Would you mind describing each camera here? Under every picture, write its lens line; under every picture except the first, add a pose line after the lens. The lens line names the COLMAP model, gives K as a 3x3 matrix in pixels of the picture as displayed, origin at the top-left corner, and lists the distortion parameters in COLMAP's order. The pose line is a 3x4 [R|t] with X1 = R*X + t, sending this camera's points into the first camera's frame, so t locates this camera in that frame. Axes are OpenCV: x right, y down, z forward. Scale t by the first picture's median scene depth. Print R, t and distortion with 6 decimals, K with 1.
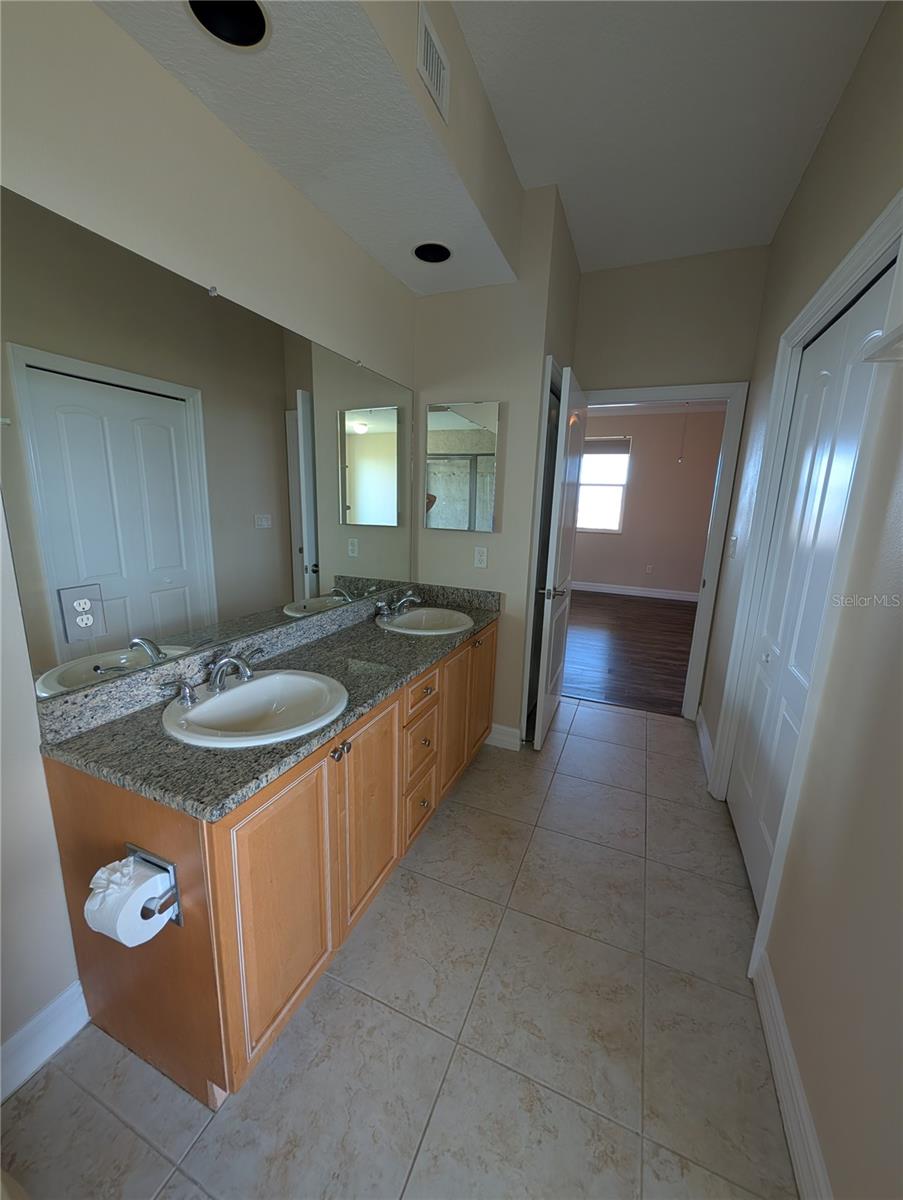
lens RADIAL K [[455.4, 0, 454.1], [0, 455.4, 597.1], [0, 0, 1]] dist [-0.002419, 0.000520]
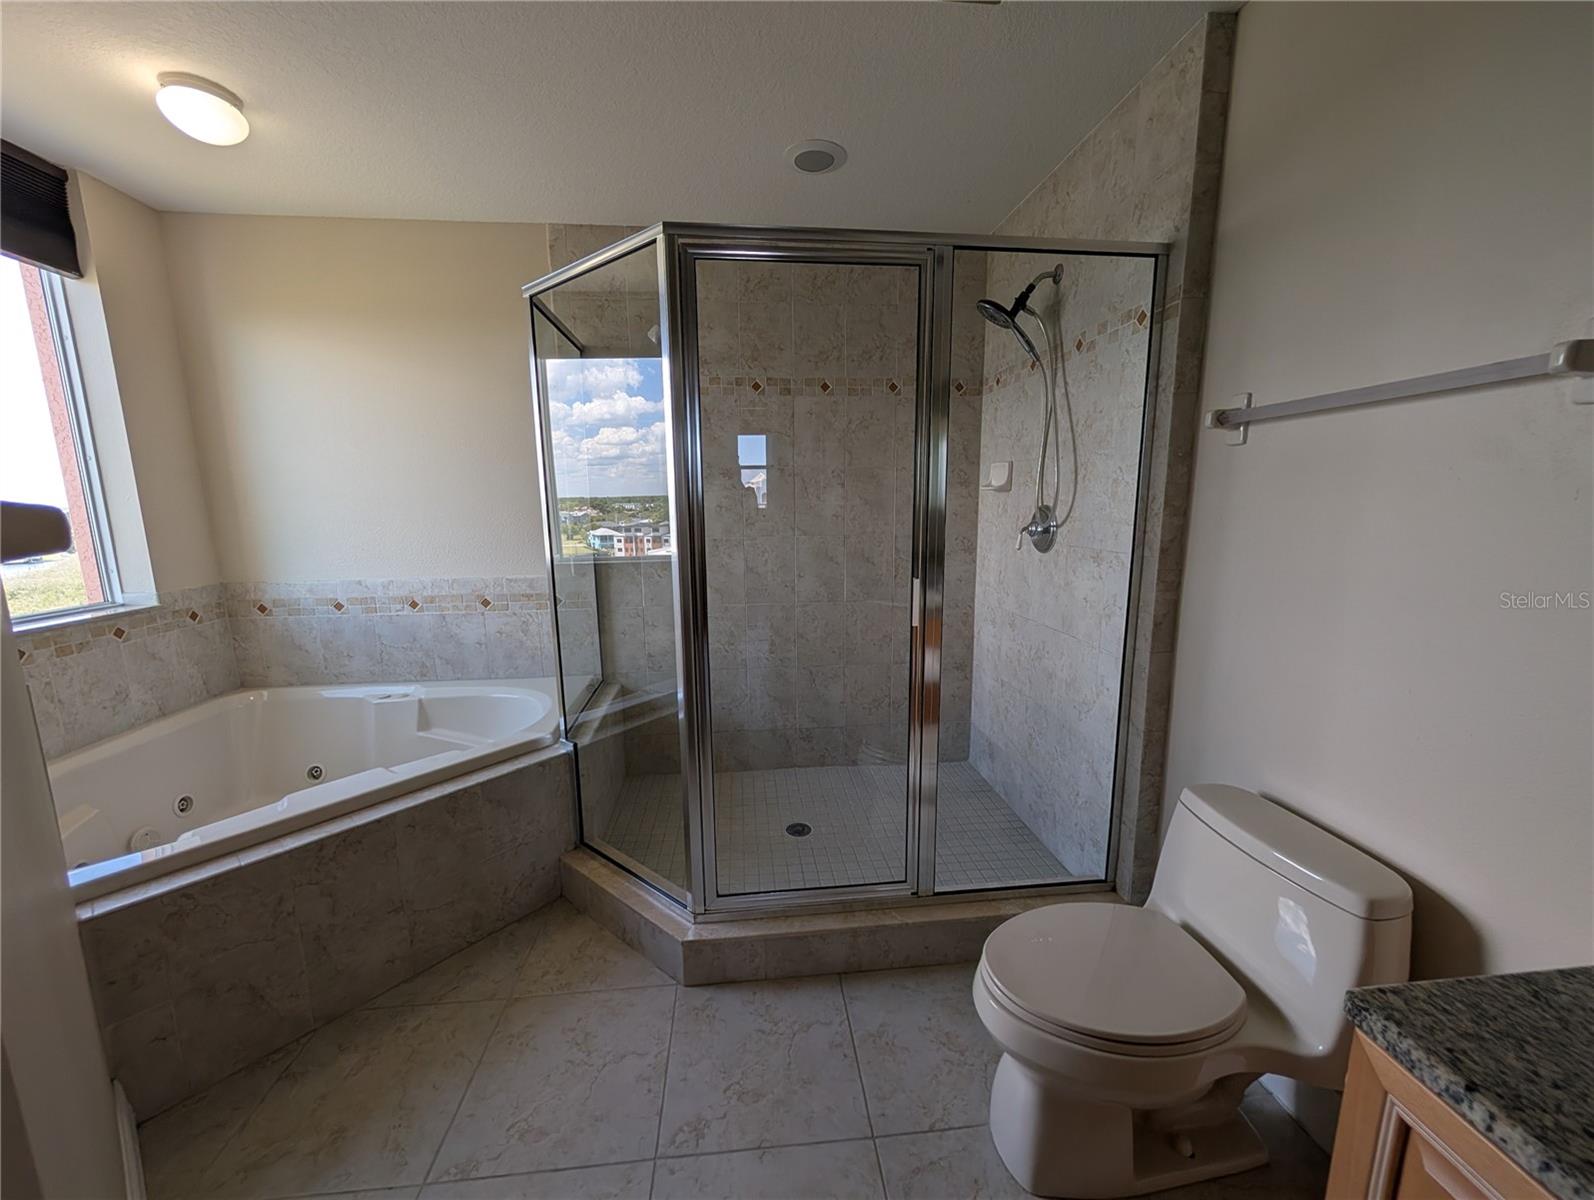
lens RADIAL K [[605.0, 0, 801.1], [0, 605.0, 603.4], [0, 0, 1]] dist [-0.002419, 0.000520]
pose [[-0.877140, 0.058202, -0.476696, 0.194404], [-0.113736, 0.939212, 0.323952, -0.068247], [0.466573, 0.338368, -0.817201, 0.610784]]
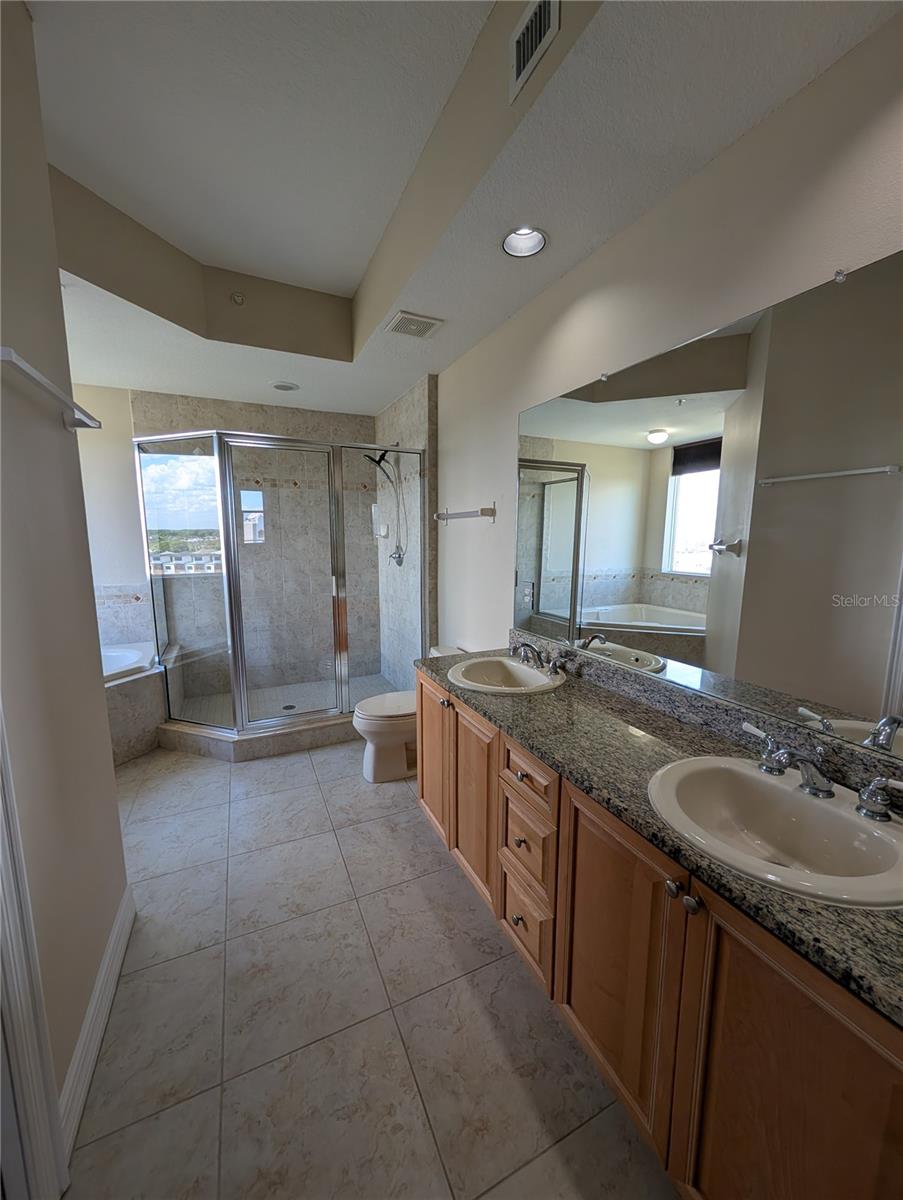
lens RADIAL K [[455.4, 0, 454.4], [0, 455.4, 600.7], [0, 0, 1]] dist [-0.002419, 0.000520]
pose [[-0.668629, 0.075667, -0.739736, 0.725973], [-0.171152, 0.952439, 0.252124, -0.324787], [0.723631, 0.295184, -0.623878, 1.670904]]
